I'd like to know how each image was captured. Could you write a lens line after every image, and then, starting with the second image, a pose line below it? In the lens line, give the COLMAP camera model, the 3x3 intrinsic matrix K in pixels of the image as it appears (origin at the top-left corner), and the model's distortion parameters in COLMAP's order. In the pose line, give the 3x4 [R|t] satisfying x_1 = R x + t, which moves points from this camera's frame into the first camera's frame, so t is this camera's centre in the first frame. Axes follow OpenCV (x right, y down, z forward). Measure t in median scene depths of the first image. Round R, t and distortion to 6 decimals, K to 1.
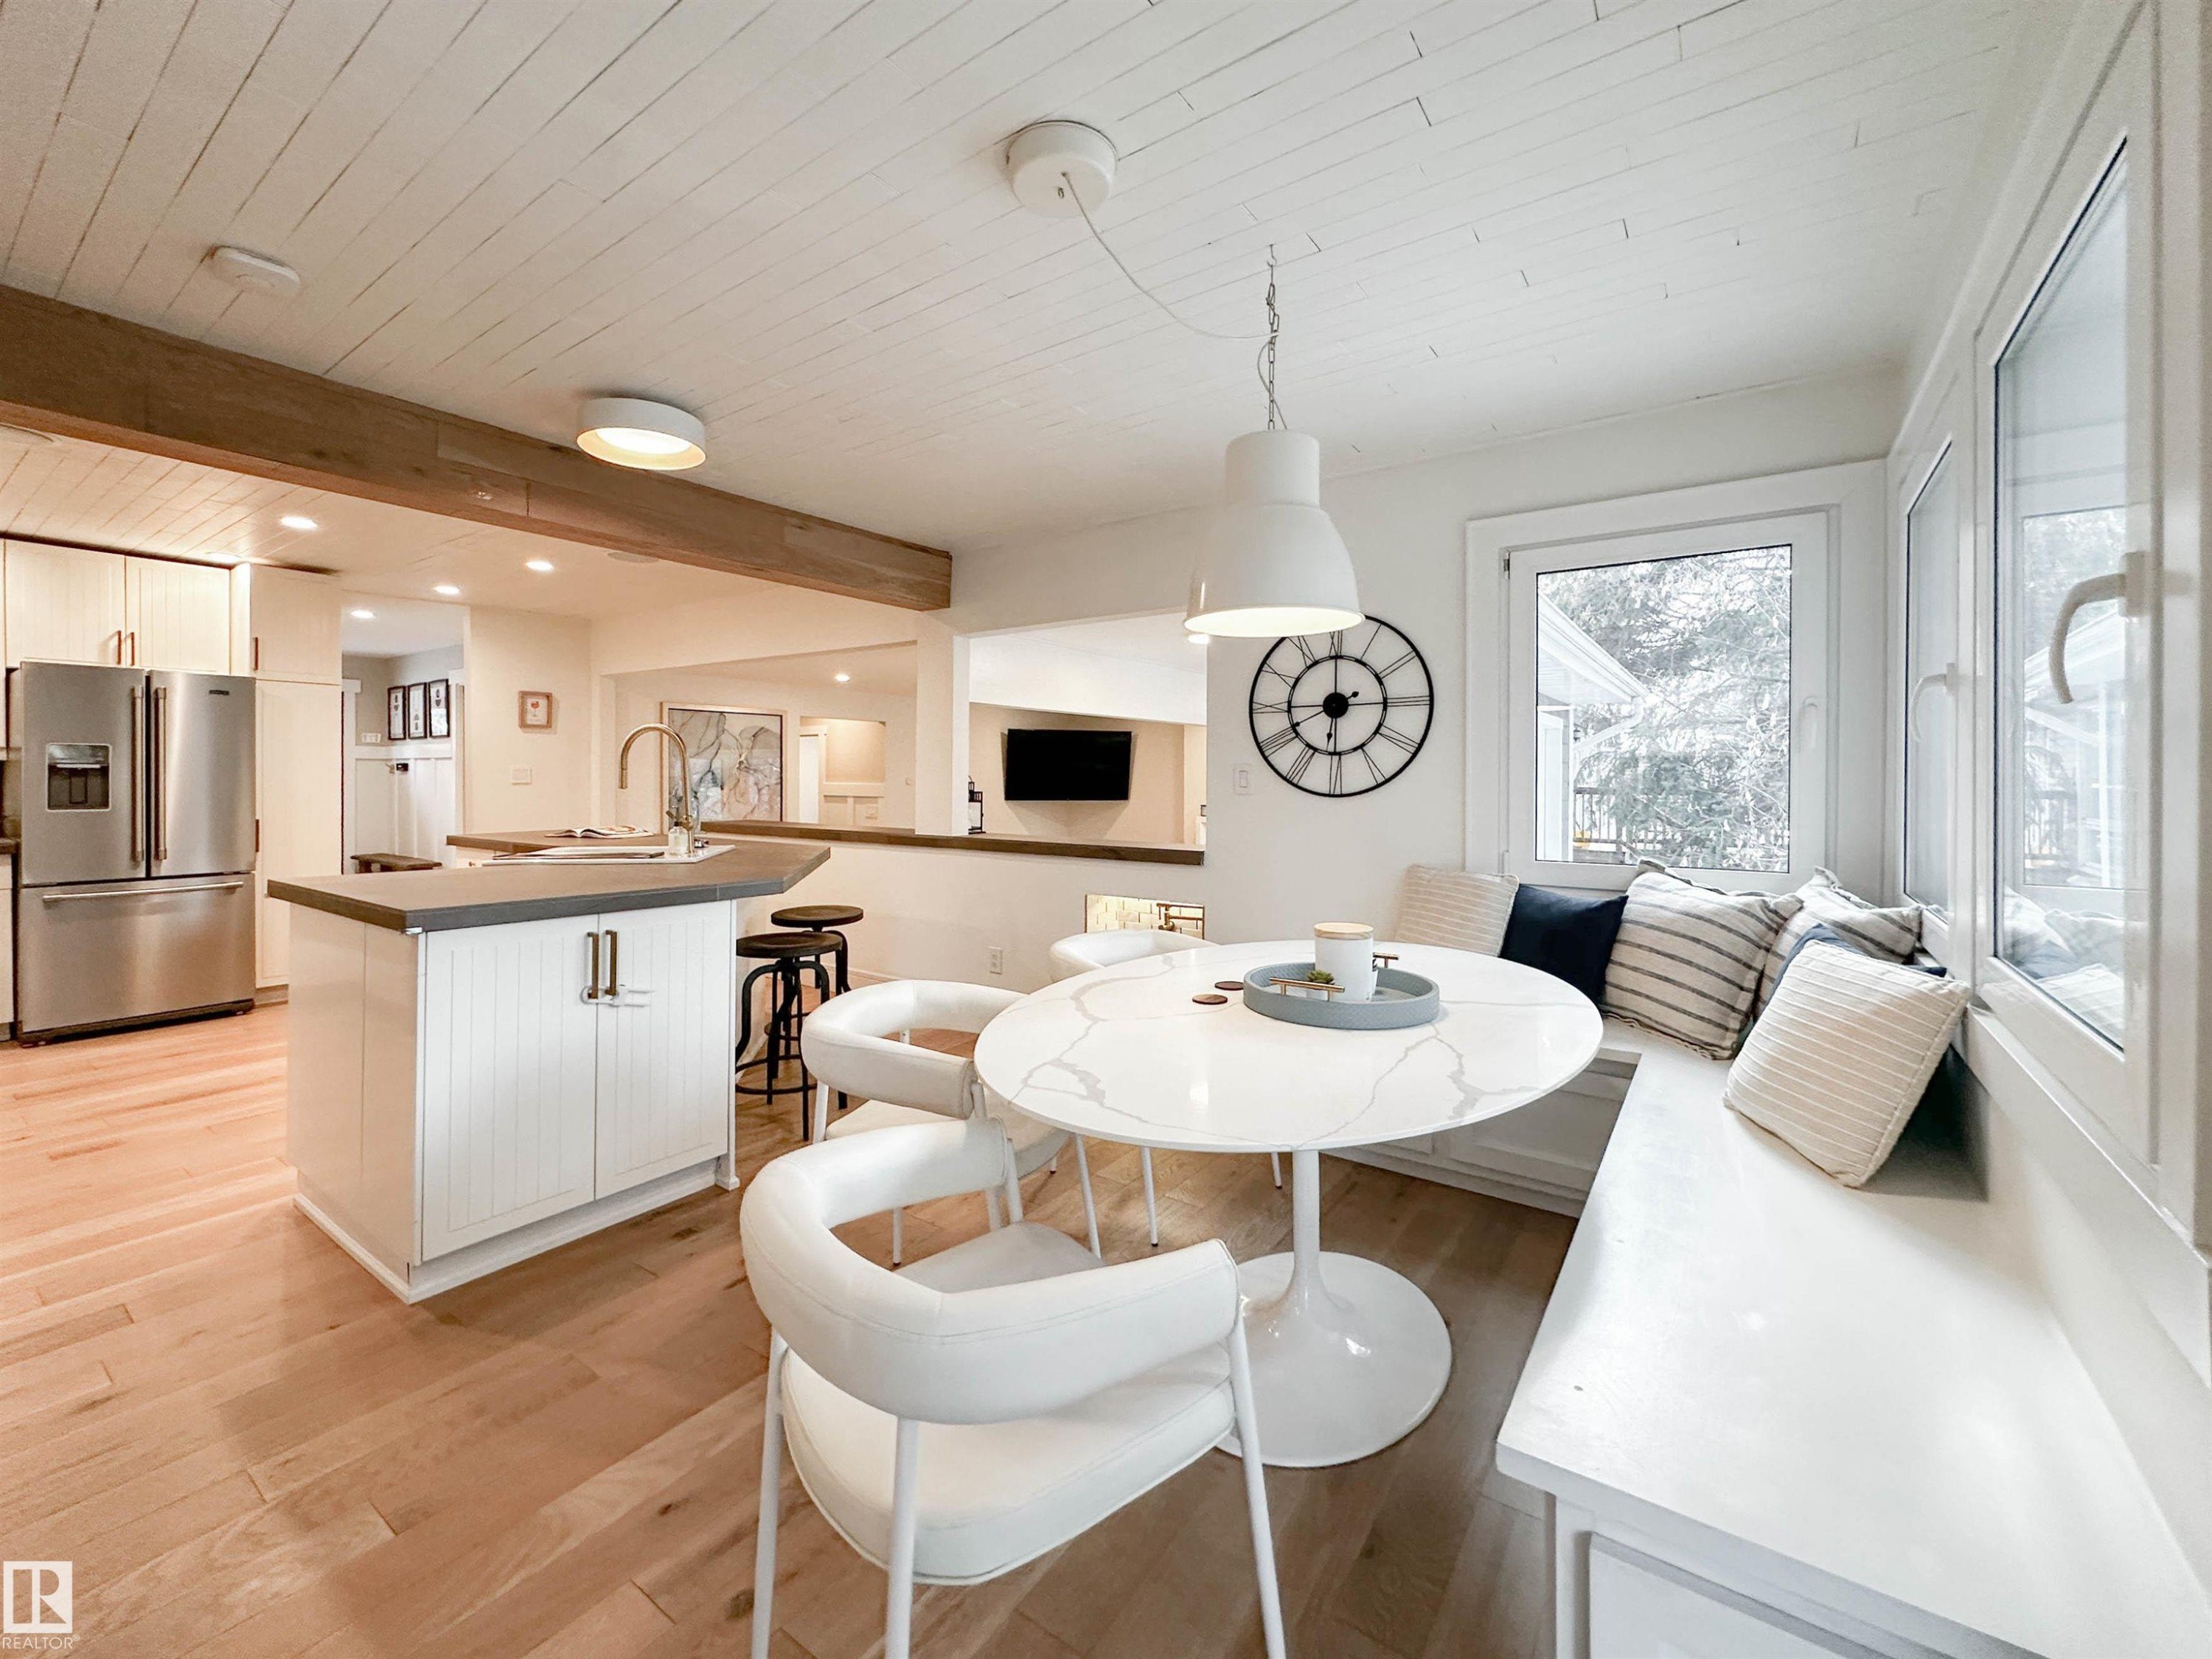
lens RADIAL K [[899.3, 0, 1120.5], [0, 899.3, 780.9], [0, 0, 1]] dist [0.001356, 0.000190]
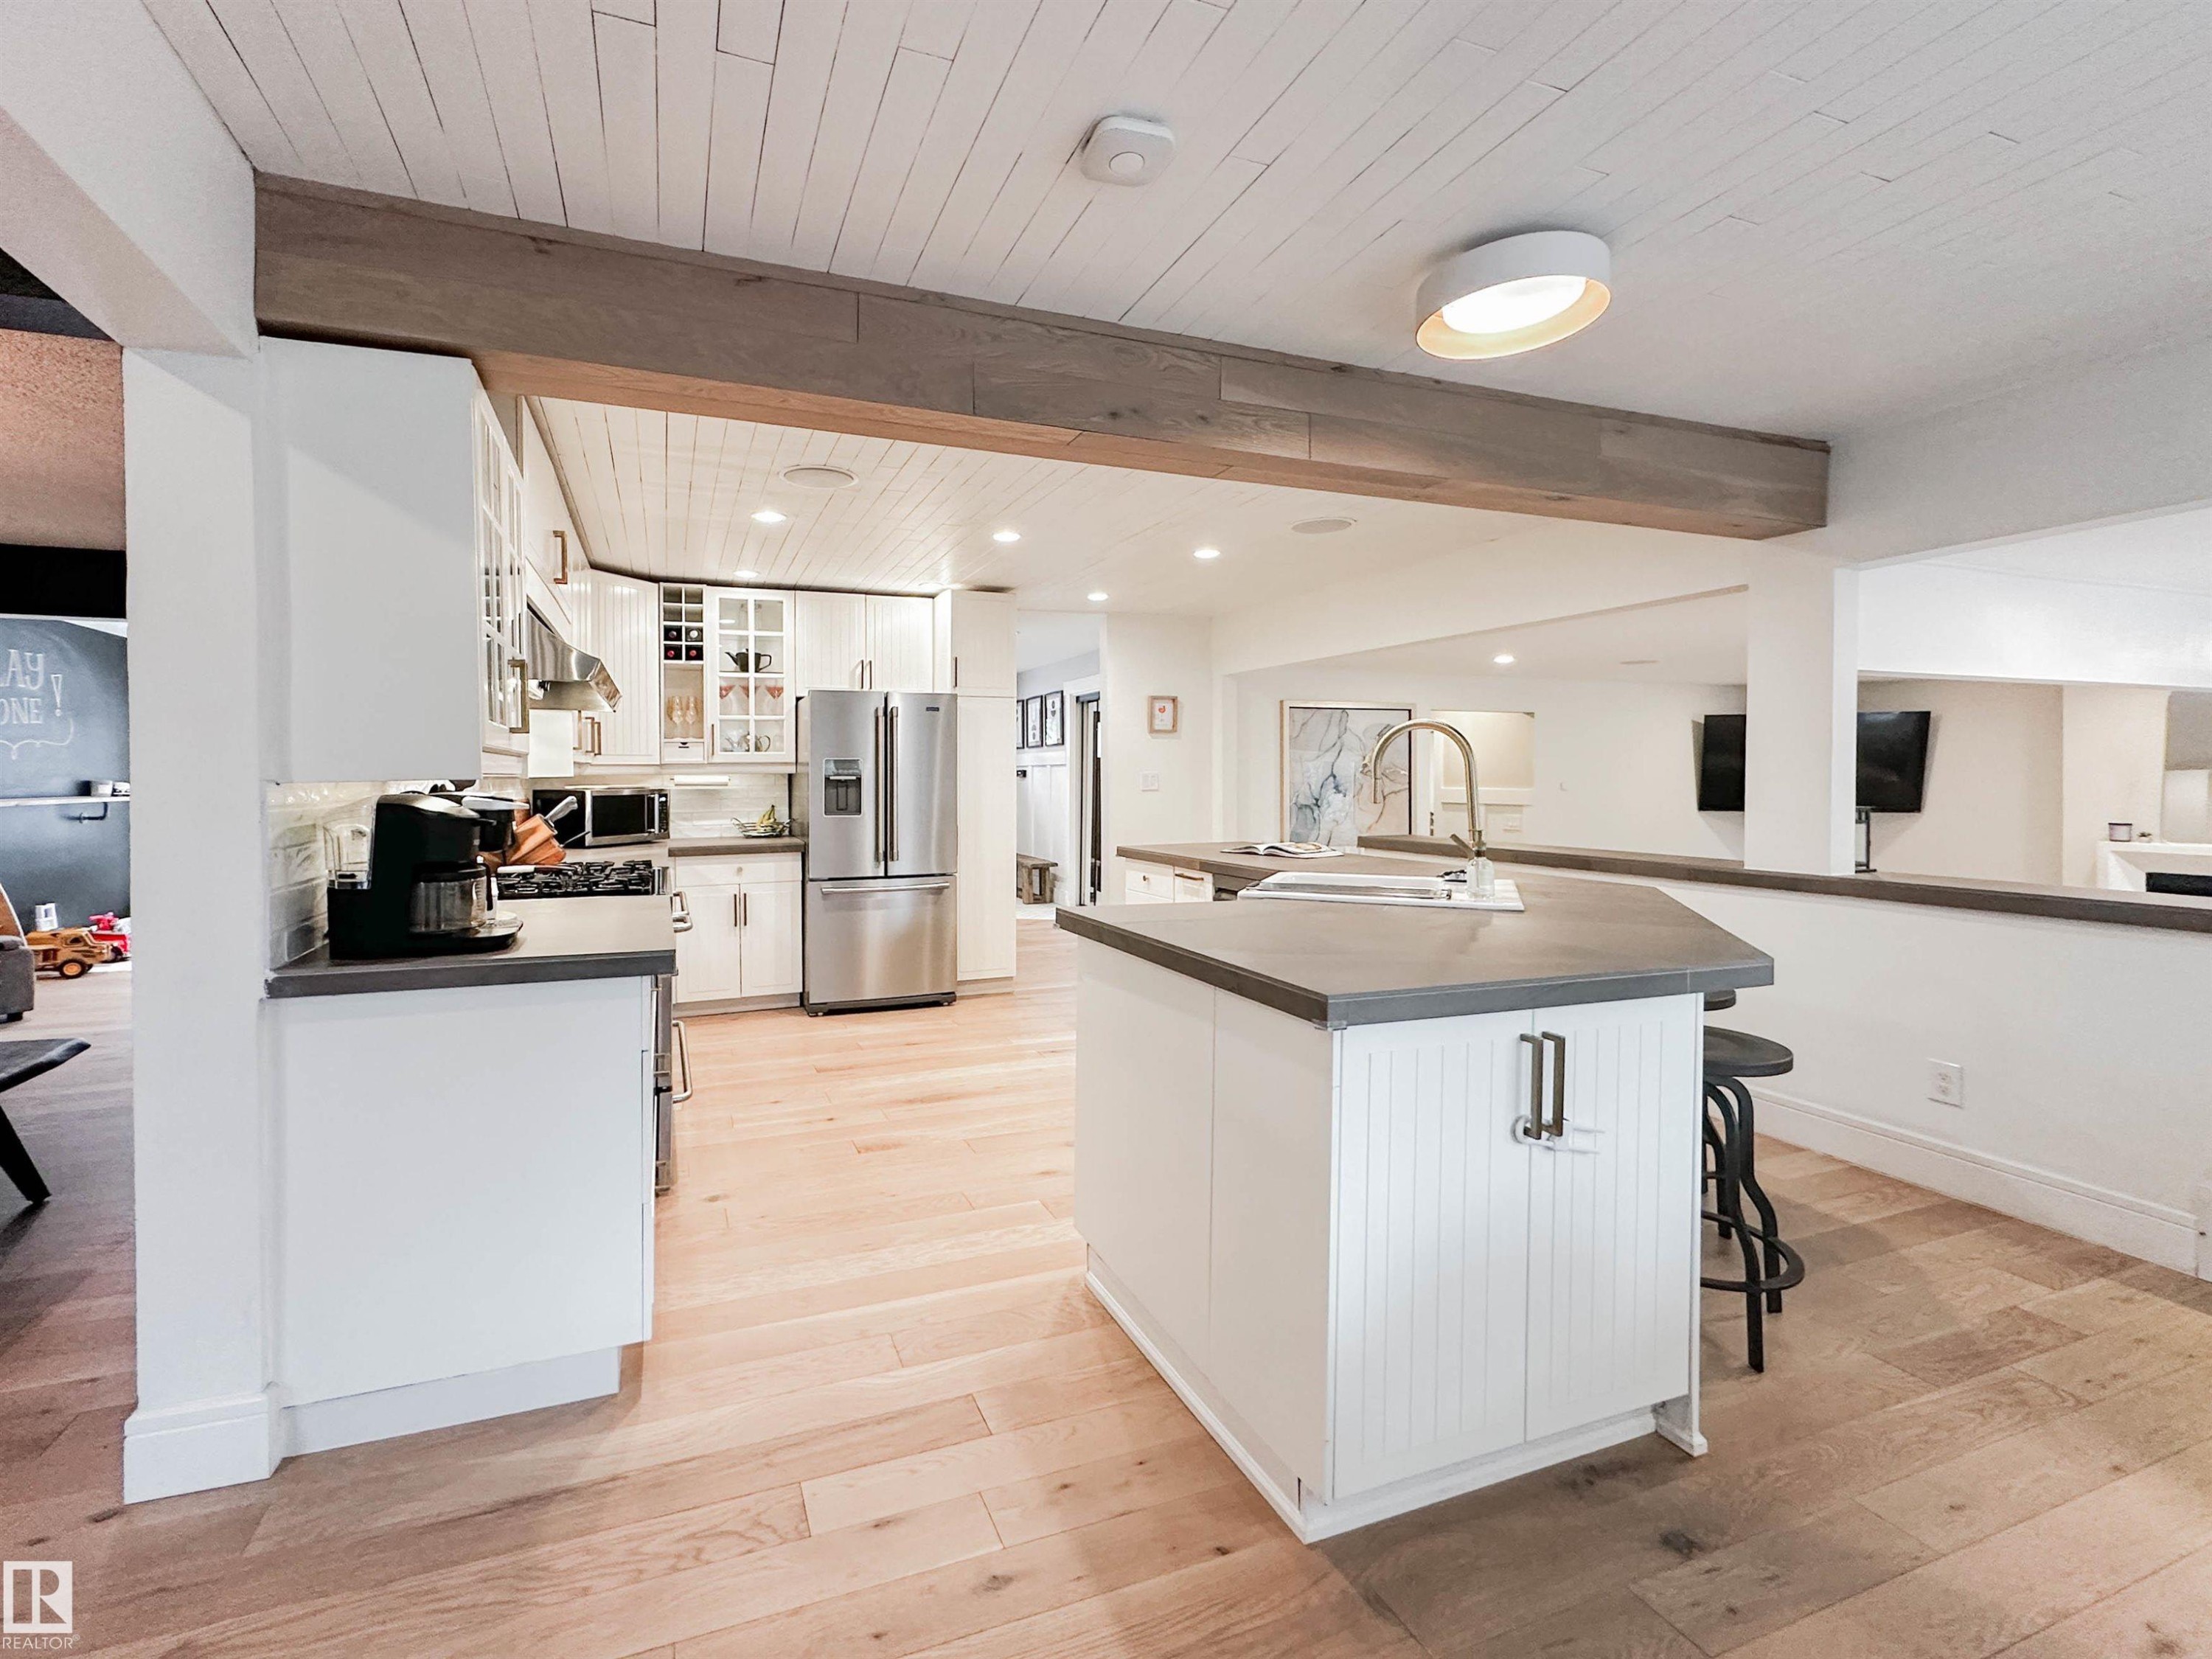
lens RADIAL K [[923.9, 0, 1117.3], [0, 923.9, 767.9], [0, 0, 1]] dist [-0.003188, -0.000329]
pose [[0.871523, -0.012720, -0.490189, -0.275389], [0.005971, 0.999865, -0.015329, -0.008603], [0.490318, 0.010433, 0.871481, 0.144024]]
